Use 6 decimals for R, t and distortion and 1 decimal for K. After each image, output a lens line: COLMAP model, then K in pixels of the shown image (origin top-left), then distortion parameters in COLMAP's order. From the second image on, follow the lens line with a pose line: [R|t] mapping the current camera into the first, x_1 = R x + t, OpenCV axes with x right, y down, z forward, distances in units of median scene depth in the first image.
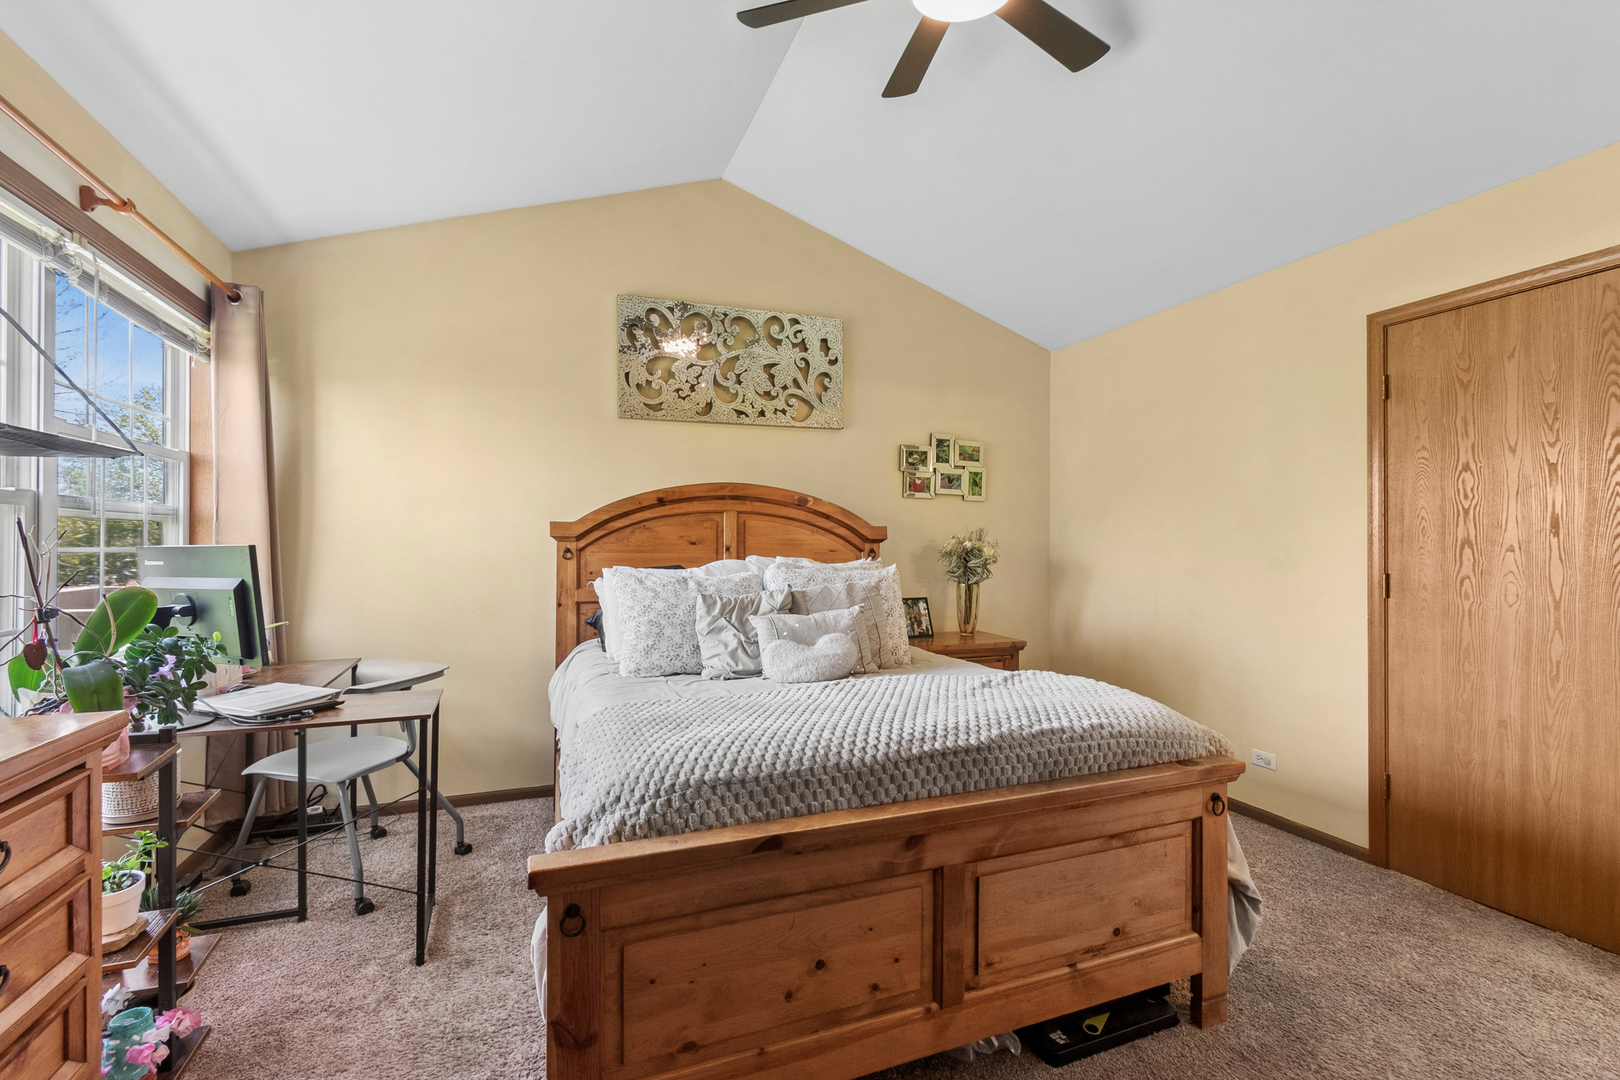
lens RADIAL K [[717.9, 0, 815.7], [0, 717.9, 543.6], [0, 0, 1]] dist [0.000379, -0.001193]
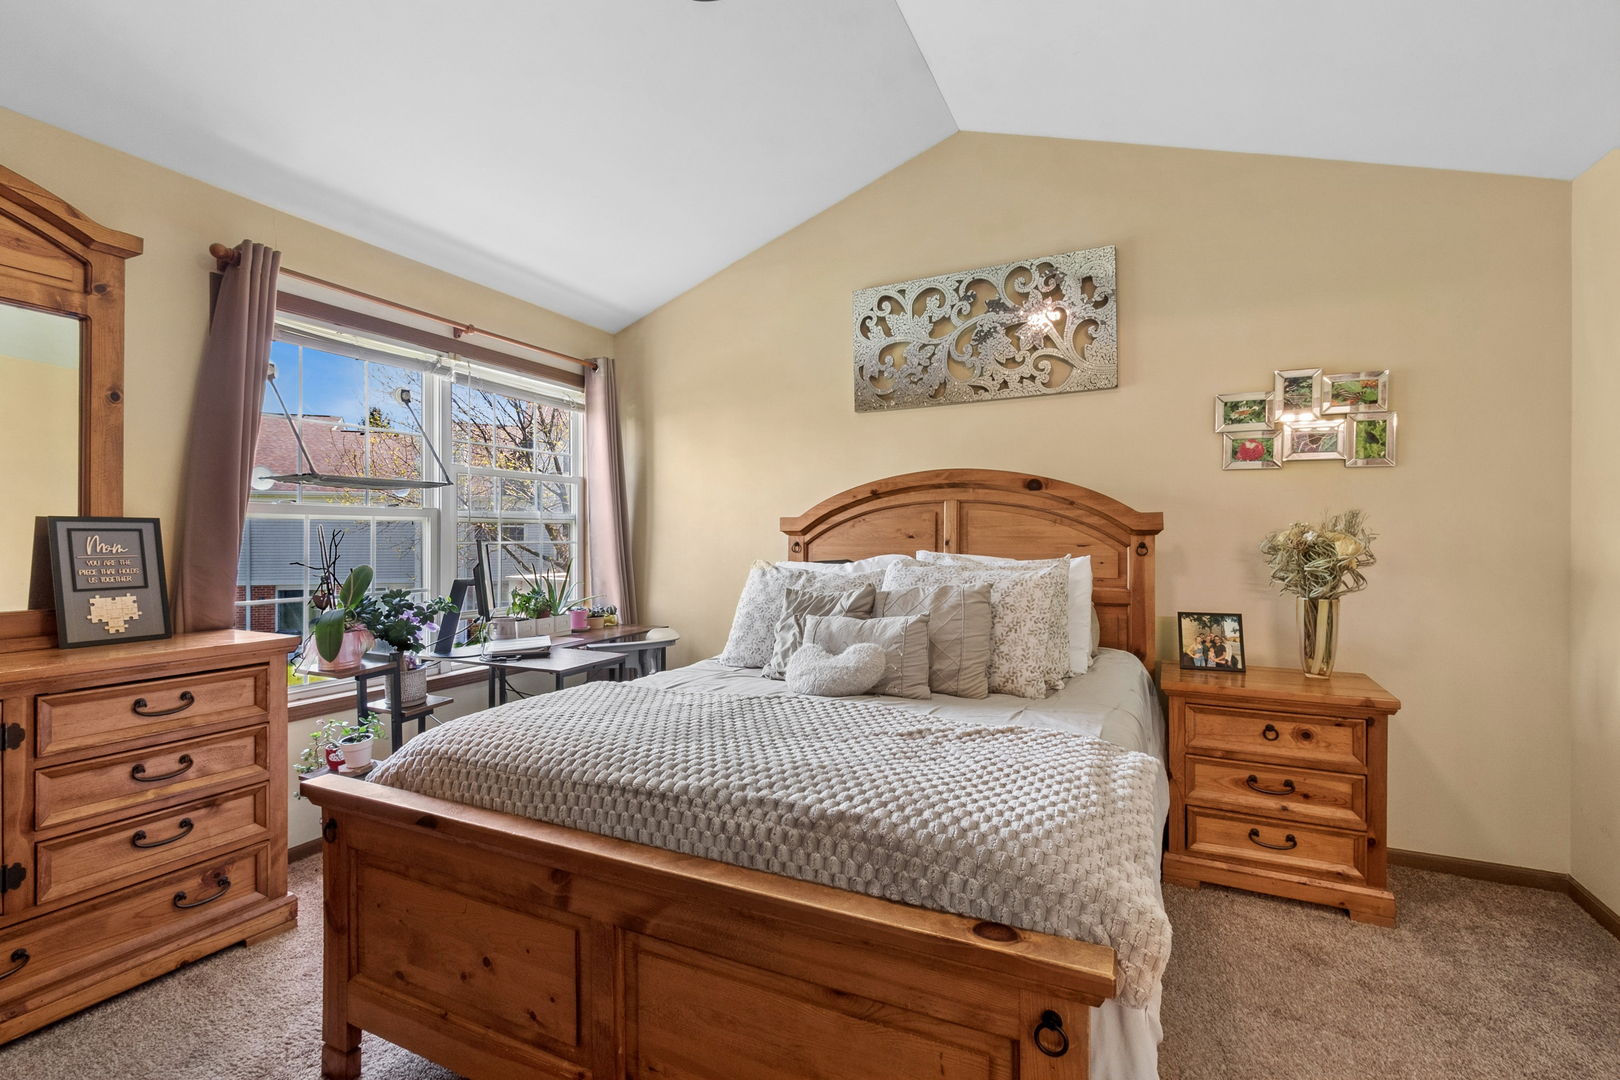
lens RADIAL K [[717.9, 0, 814.0], [0, 717.9, 539.2], [0, 0, 1]] dist [0.000379, -0.001193]
pose [[0.682453, -0.002096, -0.730926, 0.410837], [0.005310, 0.999984, 0.002090, 0.000107], [0.730910, -0.005307, 0.682453, 0.257697]]
